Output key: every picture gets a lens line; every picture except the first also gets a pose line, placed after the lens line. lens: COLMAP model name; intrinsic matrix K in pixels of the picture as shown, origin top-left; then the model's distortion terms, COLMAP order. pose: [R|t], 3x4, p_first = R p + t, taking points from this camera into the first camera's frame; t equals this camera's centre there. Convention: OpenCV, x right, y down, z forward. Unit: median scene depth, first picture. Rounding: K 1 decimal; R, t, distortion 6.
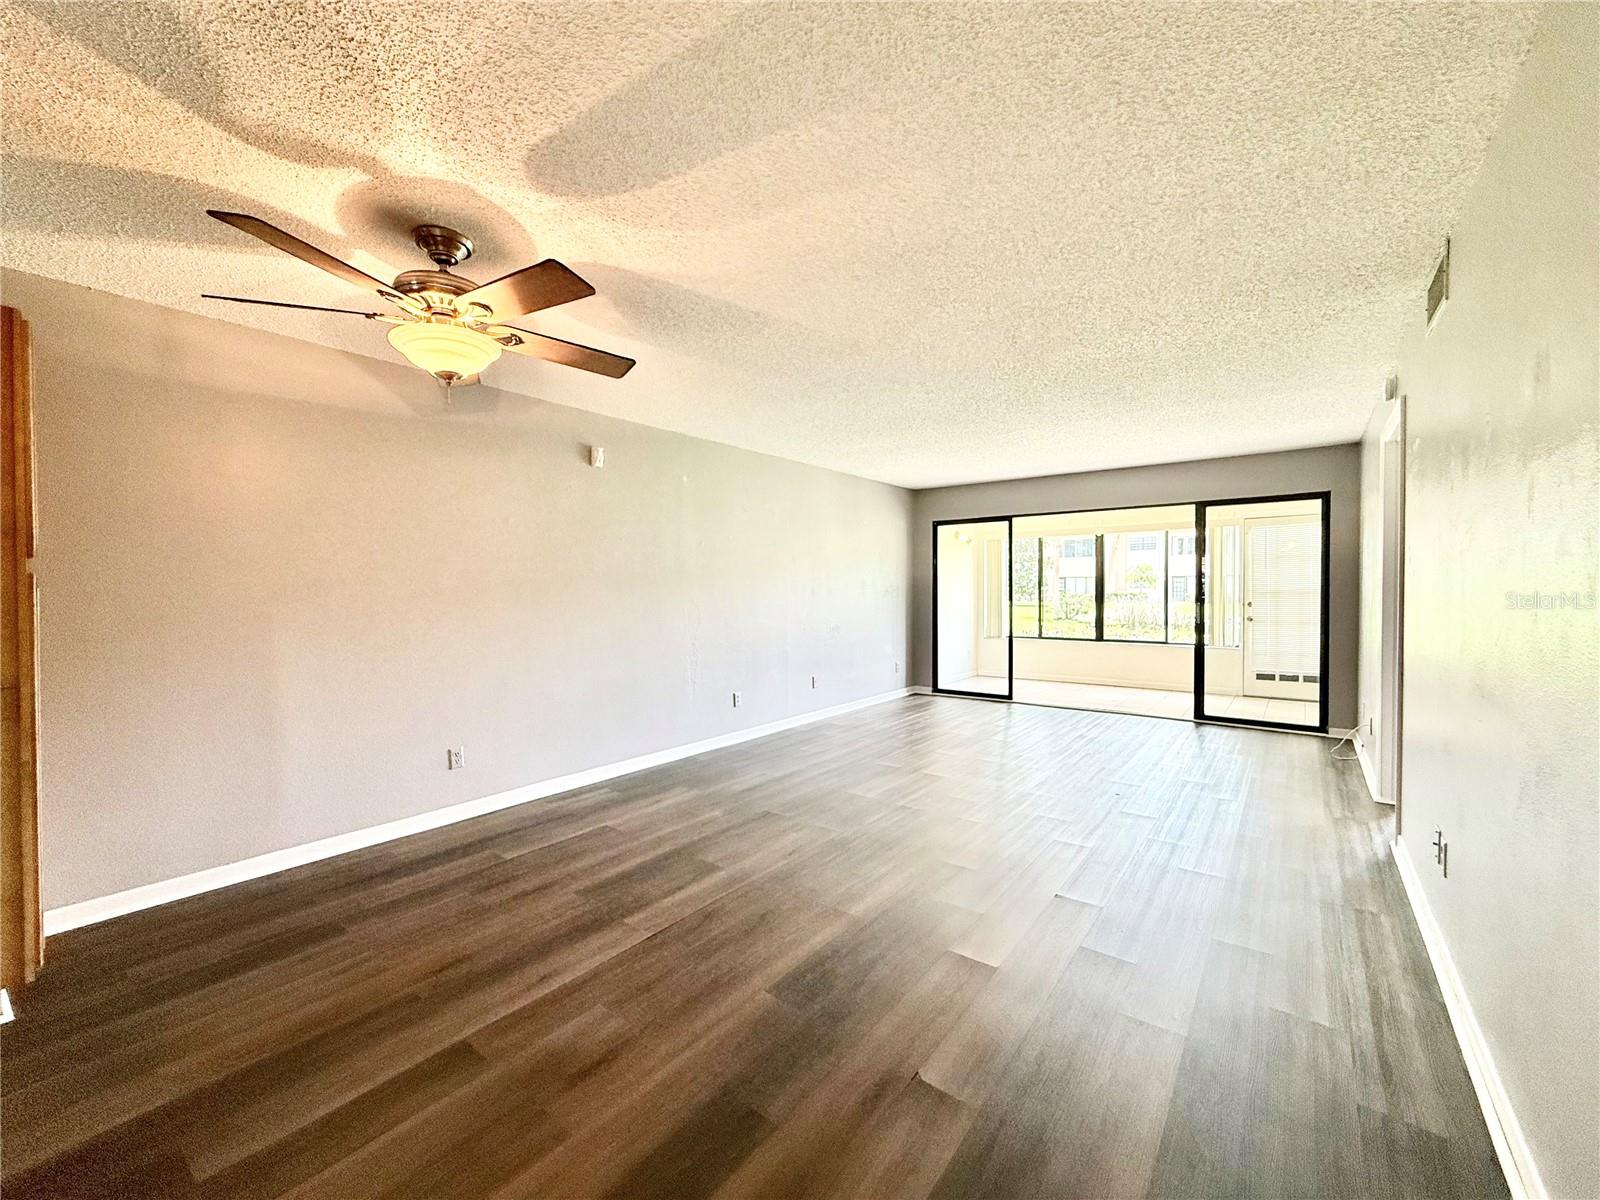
lens RADIAL K [[640.6, 0, 800.6], [0, 640.6, 603.7], [0, 0, 1]] dist [-0.002176, 0.000570]
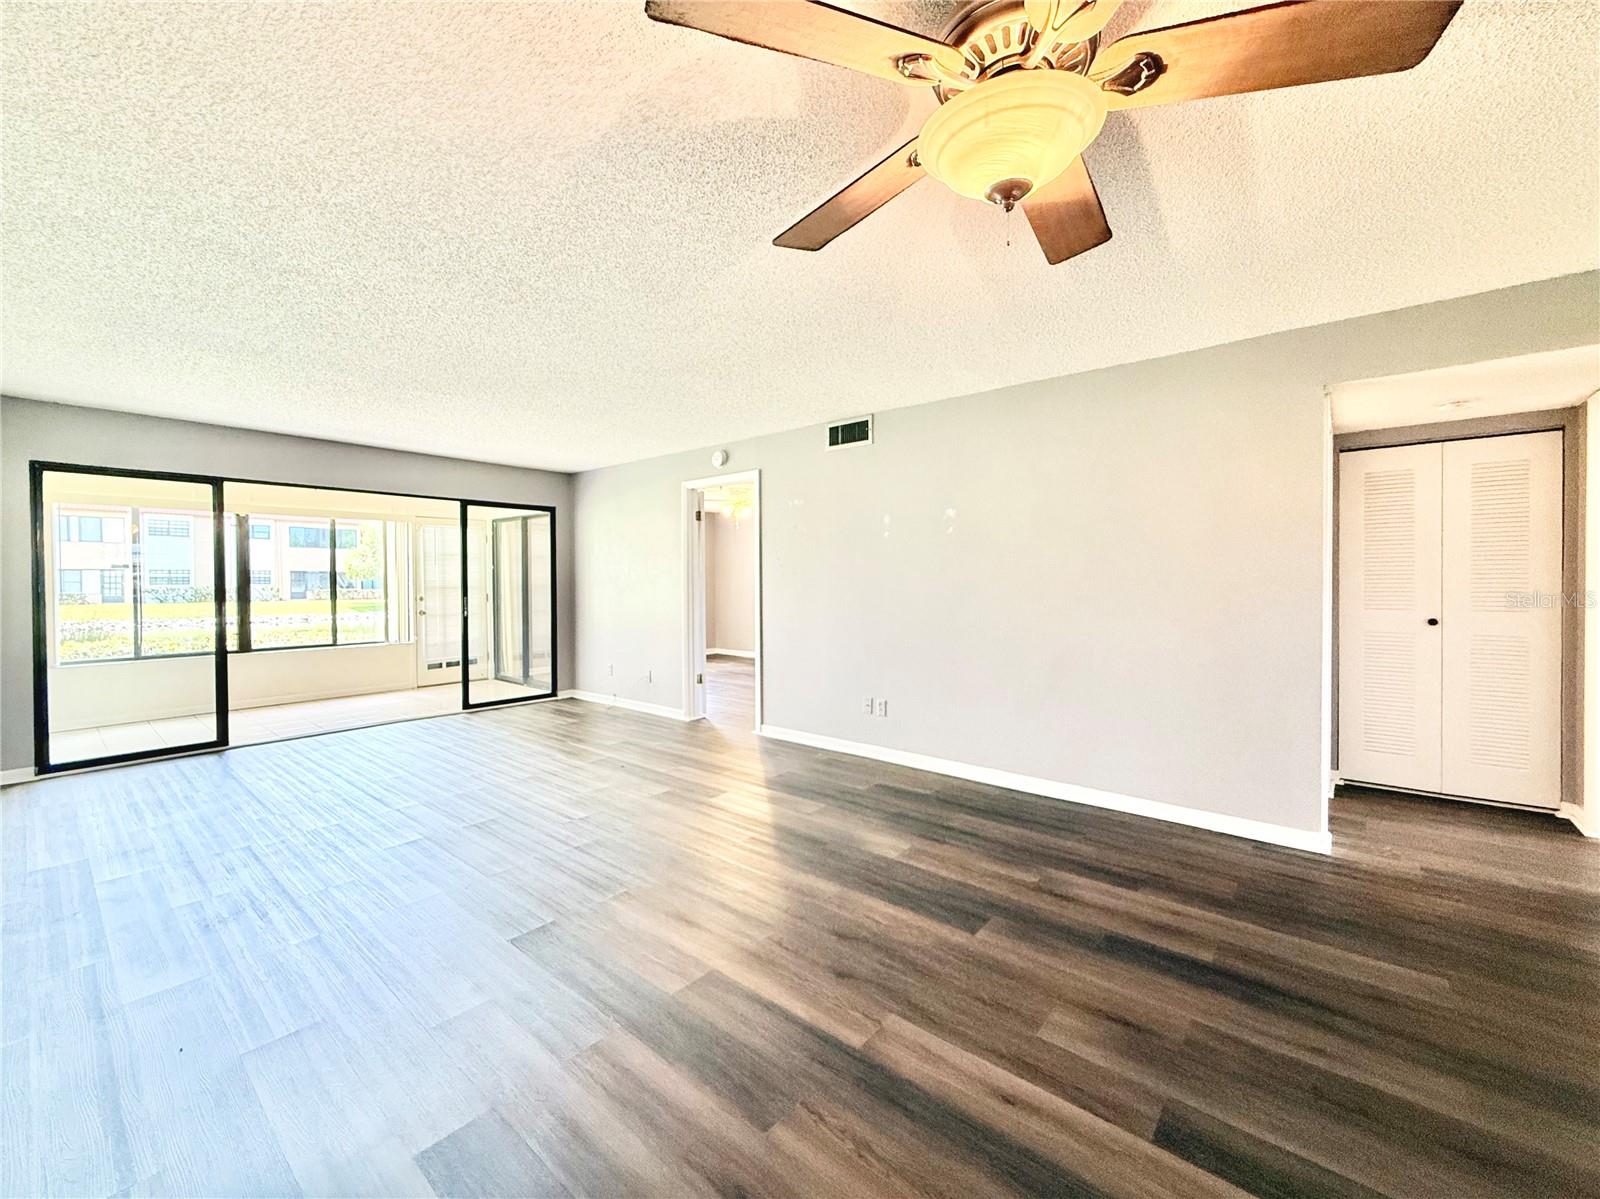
lens RADIAL K [[640.6, 0, 801.6], [0, 640.6, 588.1], [0, 0, 1]] dist [-0.002176, 0.000570]
pose [[0.033550, -0.005639, 0.999421, -0.344763], [0.030122, 0.999536, 0.004628, -0.003462], [-0.998983, 0.029950, 0.033705, 0.363008]]
